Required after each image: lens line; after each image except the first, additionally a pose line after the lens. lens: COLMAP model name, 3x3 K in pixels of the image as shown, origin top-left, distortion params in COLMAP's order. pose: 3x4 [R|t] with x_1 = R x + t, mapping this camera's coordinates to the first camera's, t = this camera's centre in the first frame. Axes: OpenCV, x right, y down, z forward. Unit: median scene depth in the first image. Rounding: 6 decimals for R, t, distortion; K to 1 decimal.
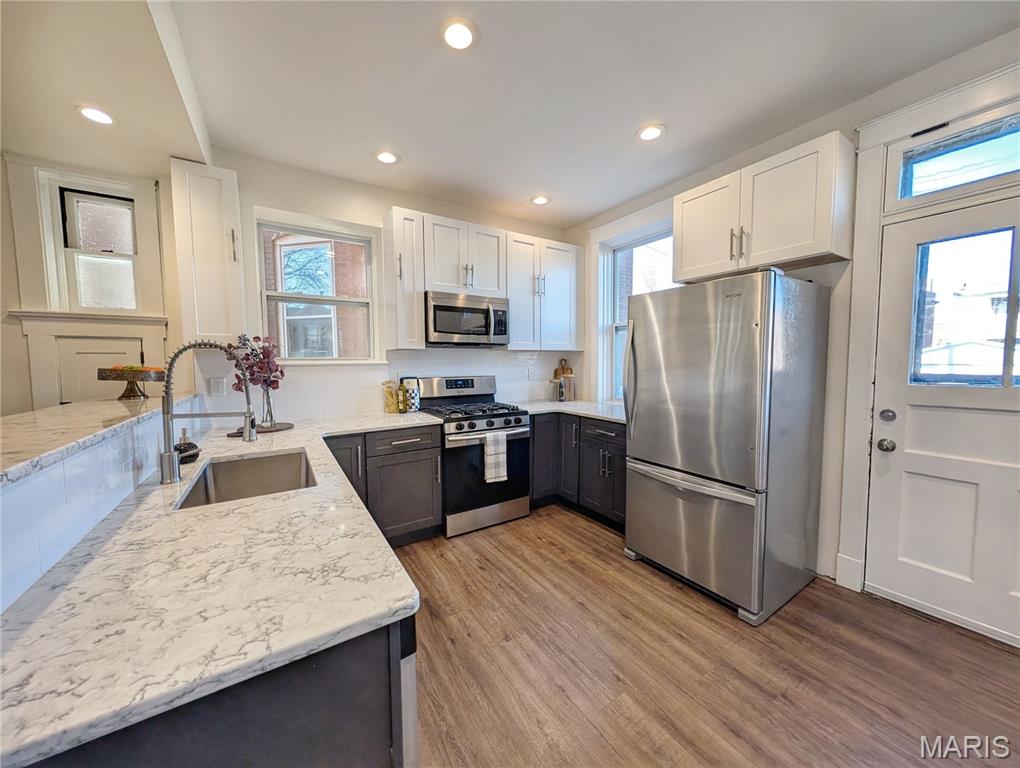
lens RADIAL K [[369.0, 0, 510.0], [0, 369.0, 384.0], [0, 0, 1]] dist [-0.000473, 0.000023]
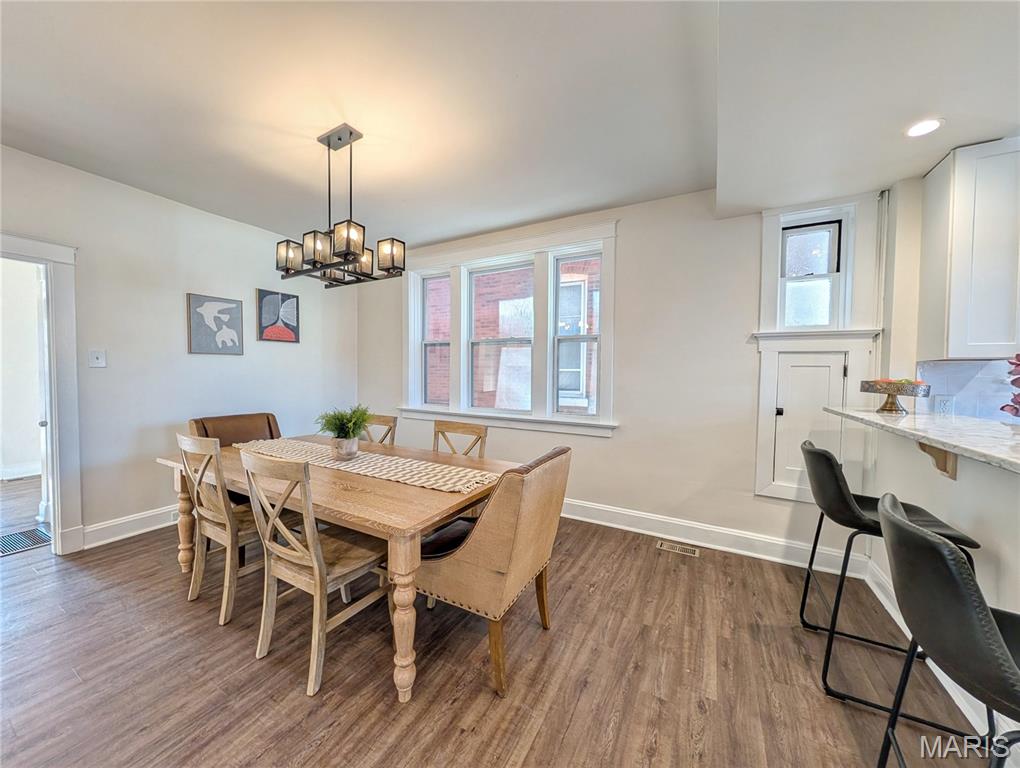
lens RADIAL K [[369.0, 0, 510.0], [0, 369.0, 384.0], [0, 0, 1]] dist [-0.000473, 0.000023]
pose [[0.476817, 0.042408, -0.877979, -0.471328], [-0.074578, 0.997186, 0.007664, 0.023414], [0.875833, 0.061824, 0.478638, -0.261767]]
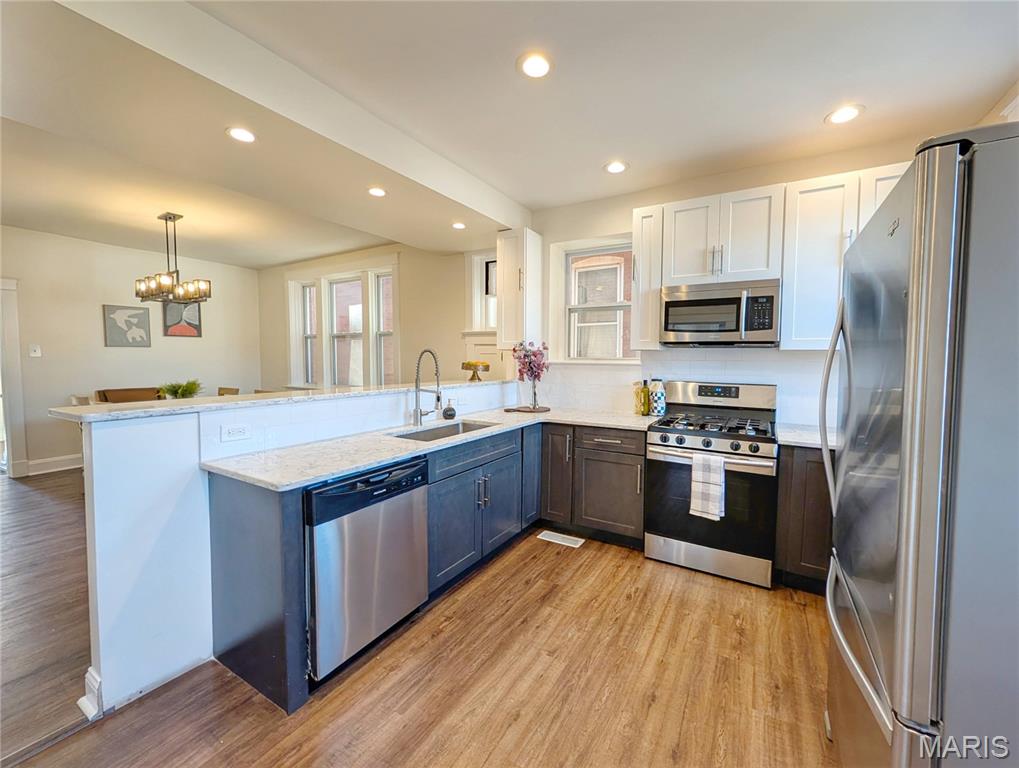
lens RADIAL K [[379.8, 0, 521.1], [0, 379.8, 375.6], [0, 0, 1]] dist [-0.000844, -0.000121]
pose [[0.478240, 0.053176, -0.876618, 0.466824], [-0.069636, 0.997319, 0.022508, -0.028699], [0.875464, 0.050280, 0.480660, 0.249927]]
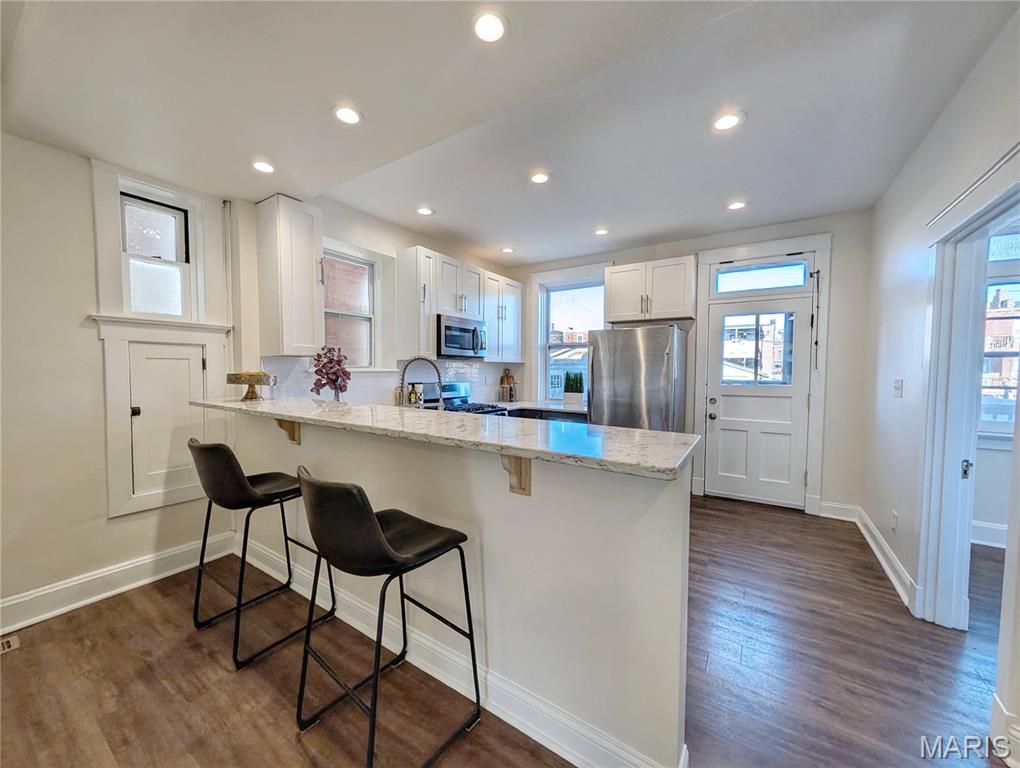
lens RADIAL K [[381.0, 0, 510.0], [0, 381.0, 384.0], [0, 0, 1]] dist [0.001643, 0.000239]
pose [[0.913835, -0.002825, 0.406076, -0.559847], [0.012566, 0.999694, -0.021324, 0.018197], [-0.405891, 0.024589, 0.913591, -0.296527]]
